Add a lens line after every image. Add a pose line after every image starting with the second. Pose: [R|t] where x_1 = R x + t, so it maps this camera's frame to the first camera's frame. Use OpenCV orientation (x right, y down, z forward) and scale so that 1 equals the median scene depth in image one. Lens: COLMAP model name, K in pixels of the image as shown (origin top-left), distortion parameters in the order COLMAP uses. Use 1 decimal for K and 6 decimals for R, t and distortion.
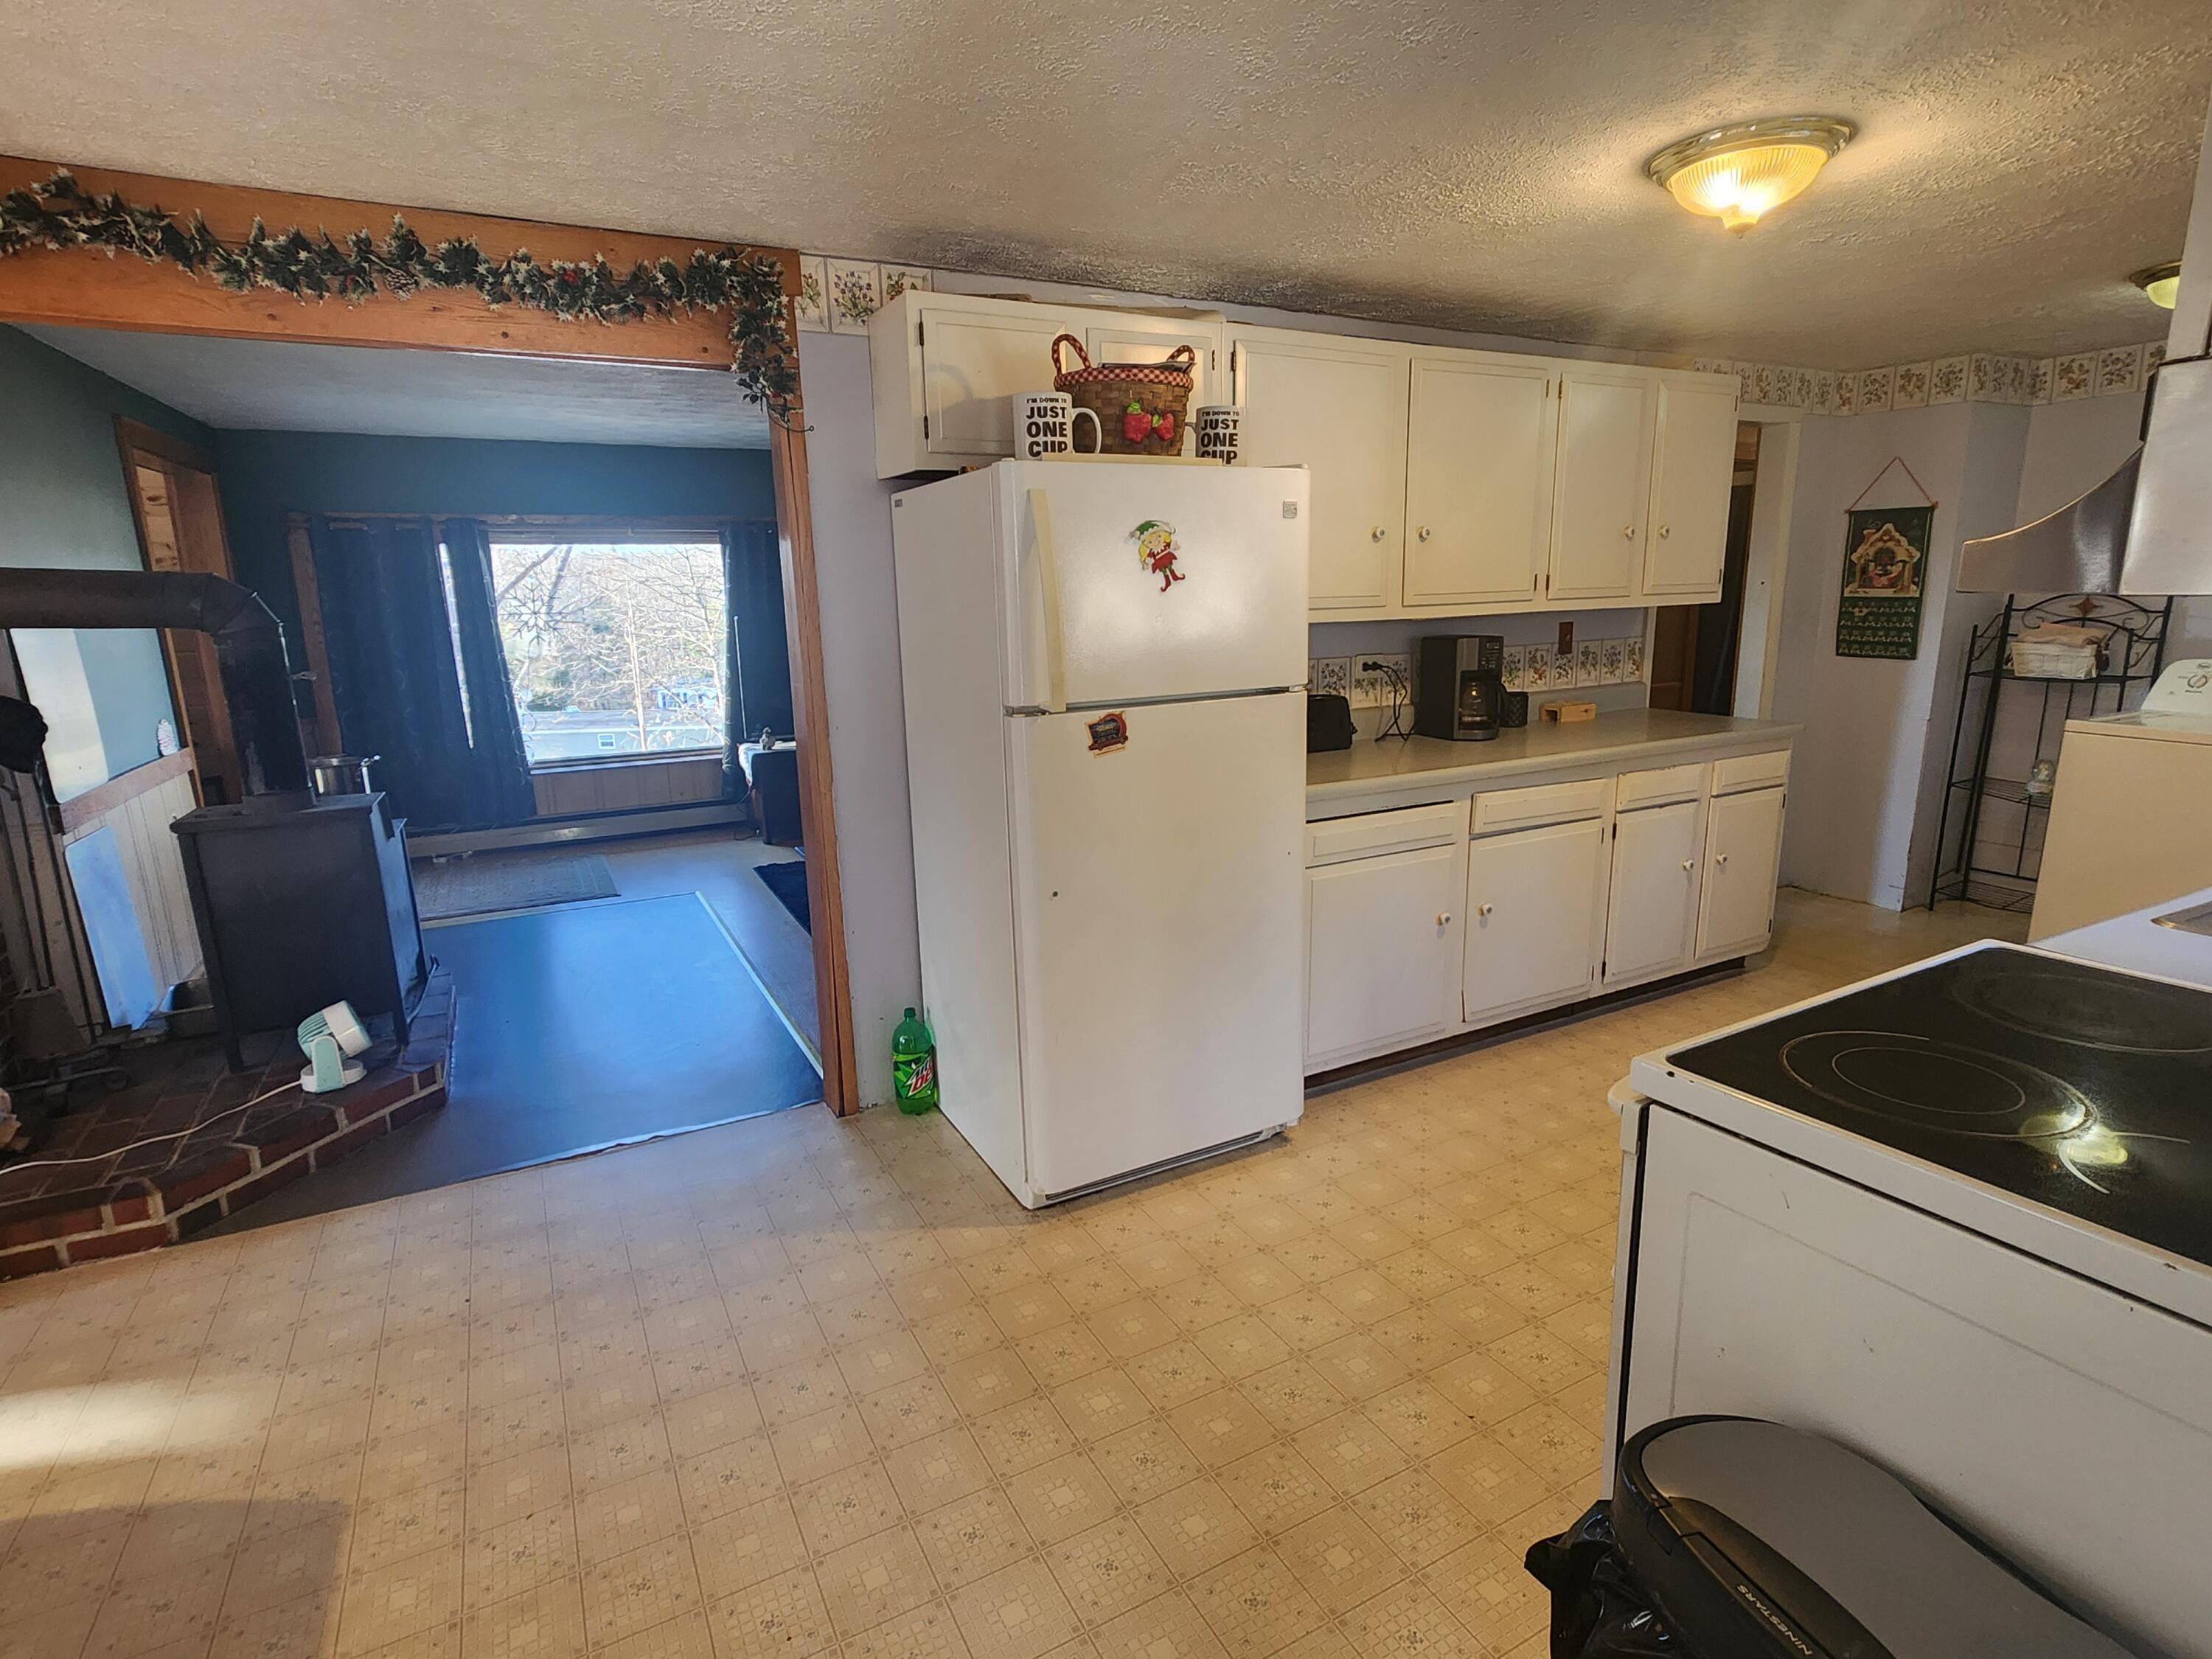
lens RADIAL K [[1113.5, 0, 1105.3], [0, 1113.5, 831.7], [0, 0, 1]] dist [0.004994, 0.000790]
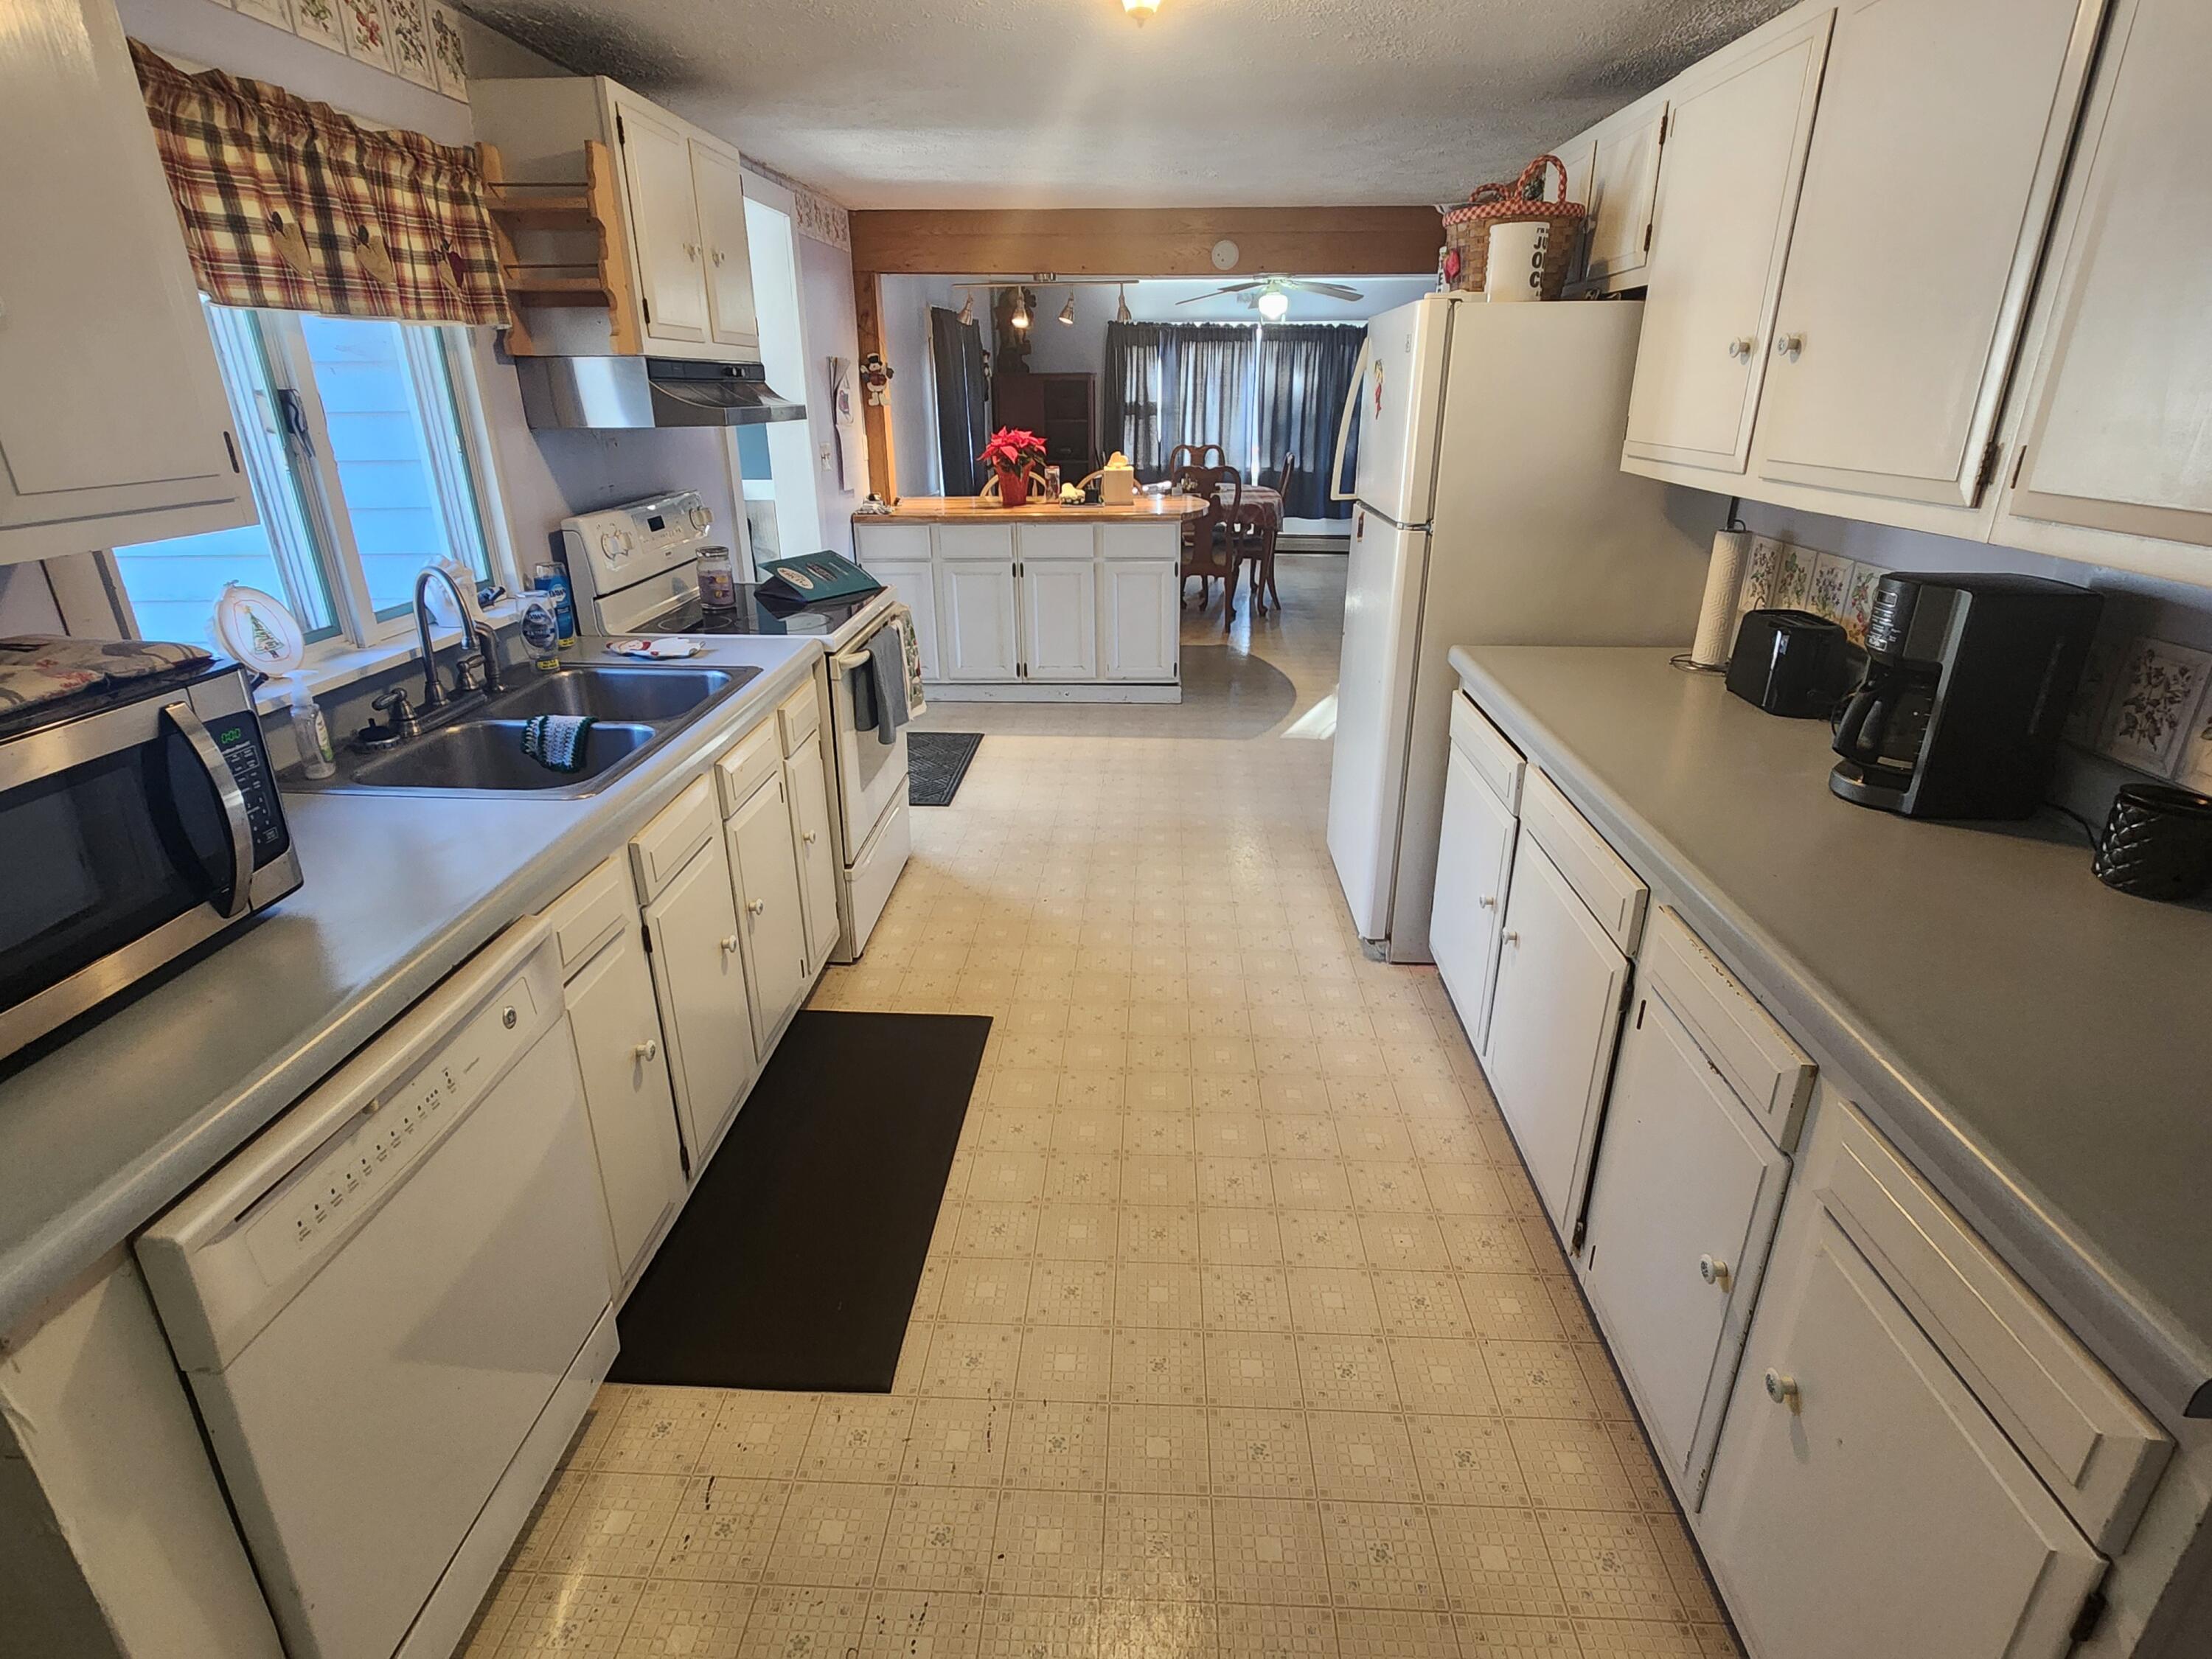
lens RADIAL K [[1113.5, 0, 1102.1], [0, 1113.5, 830.0], [0, 0, 1]] dist [0.004994, 0.000790]
pose [[-0.520558, 0.336999, -0.784507, 1.352544], [-0.171337, 0.858894, 0.482643, -0.371250], [0.836458, 0.385659, -0.389364, 1.421245]]
